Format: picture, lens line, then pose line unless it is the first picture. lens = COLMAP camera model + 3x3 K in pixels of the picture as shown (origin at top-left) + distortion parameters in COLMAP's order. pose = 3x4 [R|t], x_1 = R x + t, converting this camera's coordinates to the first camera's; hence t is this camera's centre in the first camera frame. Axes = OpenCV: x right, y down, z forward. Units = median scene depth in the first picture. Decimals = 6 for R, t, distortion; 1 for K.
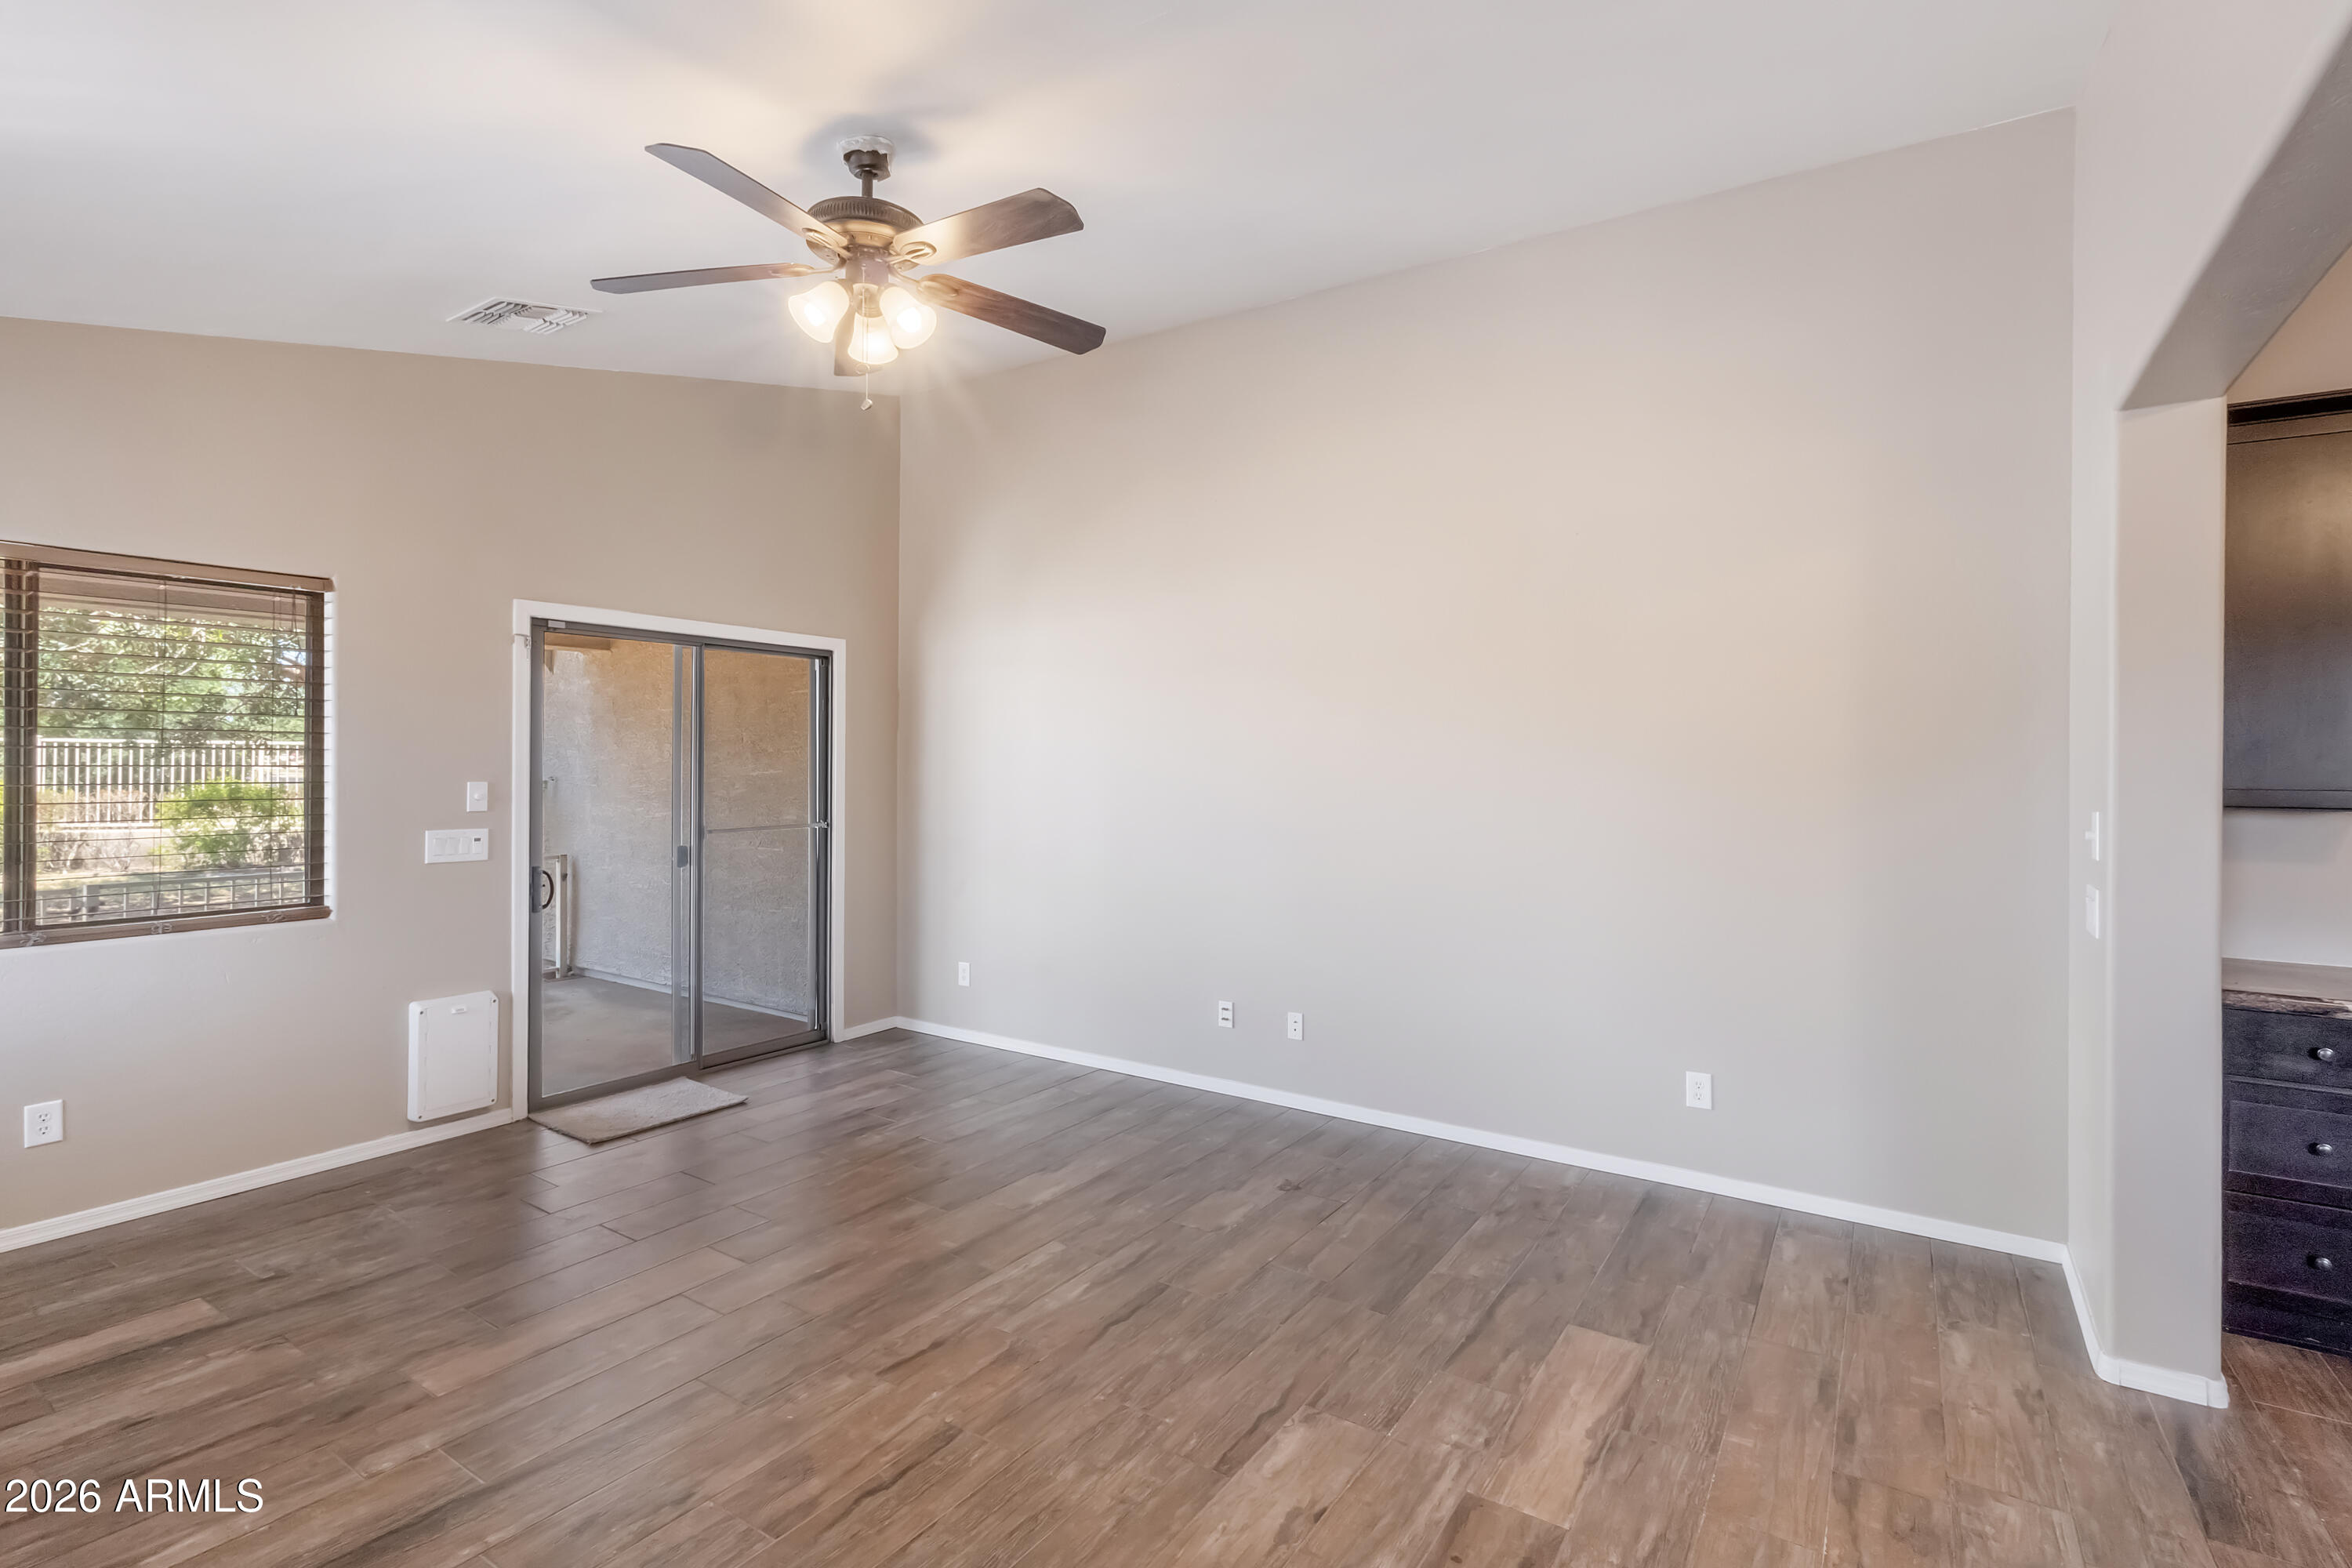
lens RADIAL K [[1116.7, 0, 1152.5], [0, 1116.7, 760.7], [0, 0, 1]] dist [0.001096, 0.000513]
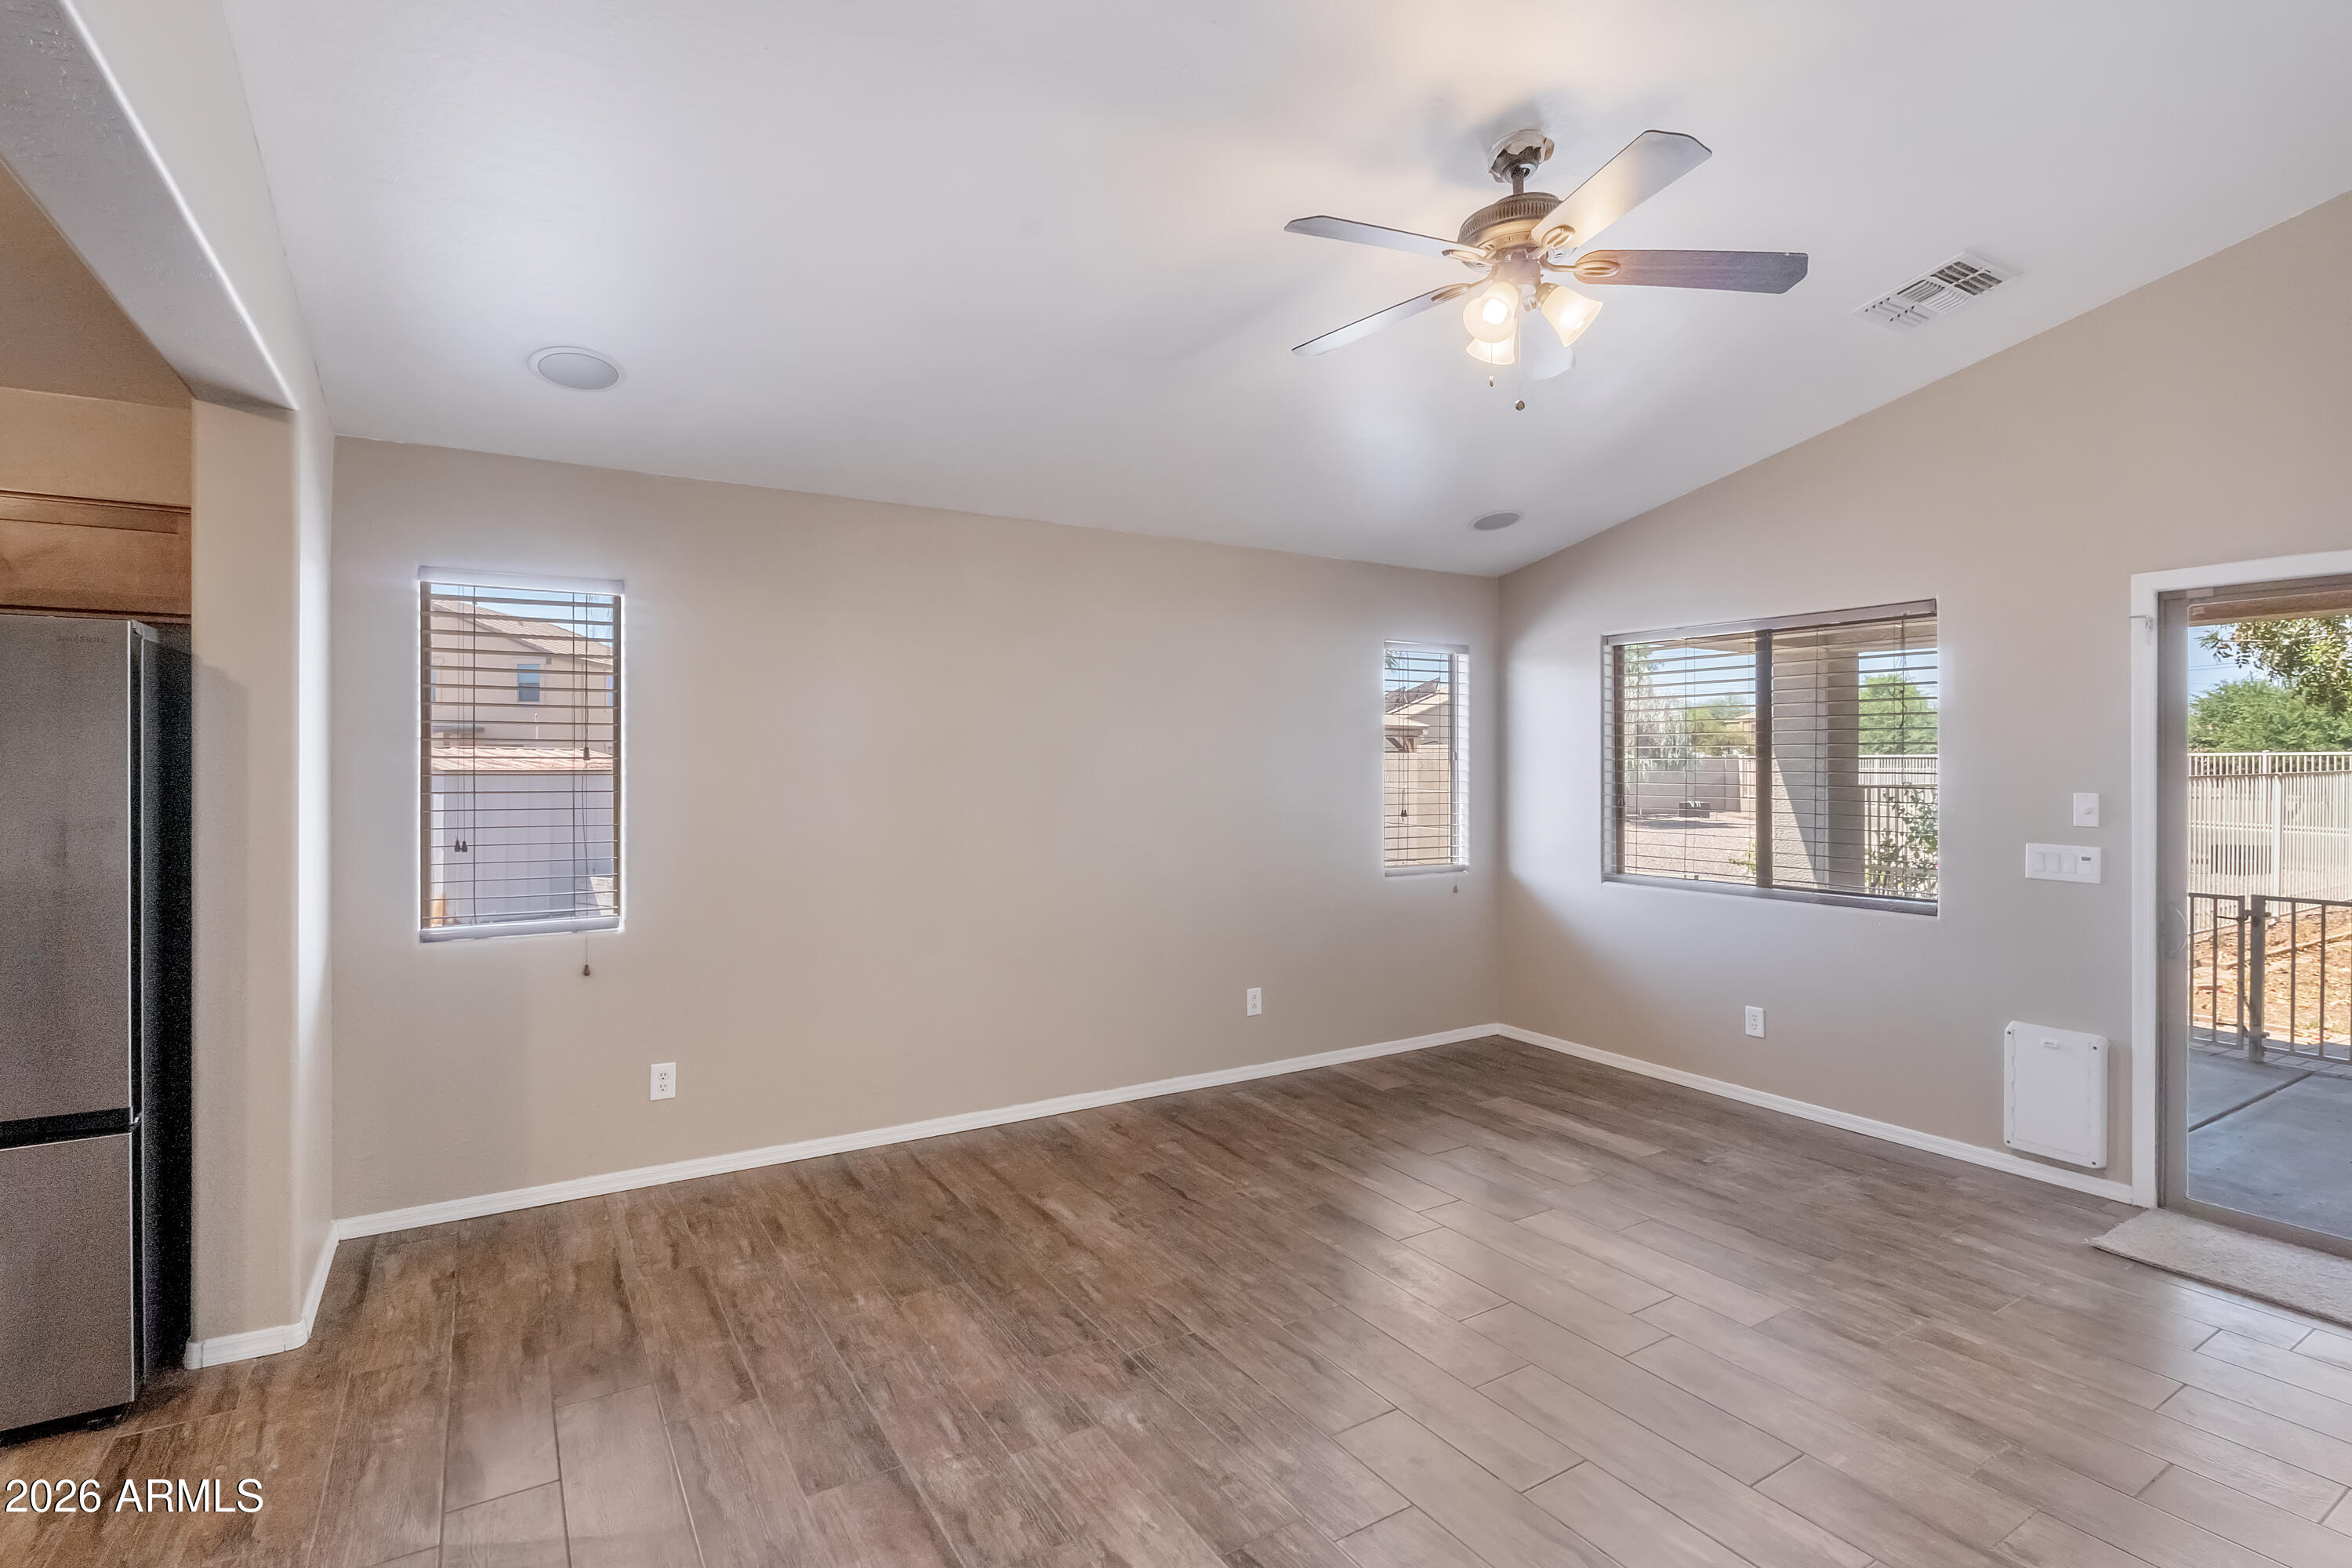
lens RADIAL K [[1115.2, 0, 1180.0], [0, 1115.2, 756.7], [0, 0, 1]] dist [-0.018078, -0.000082]
pose [[-0.396029, -0.015821, -0.918102, 0.583196], [-0.006149, 0.999875, -0.014578, 0.009405], [0.918217, -0.000128, -0.396077, 0.850975]]
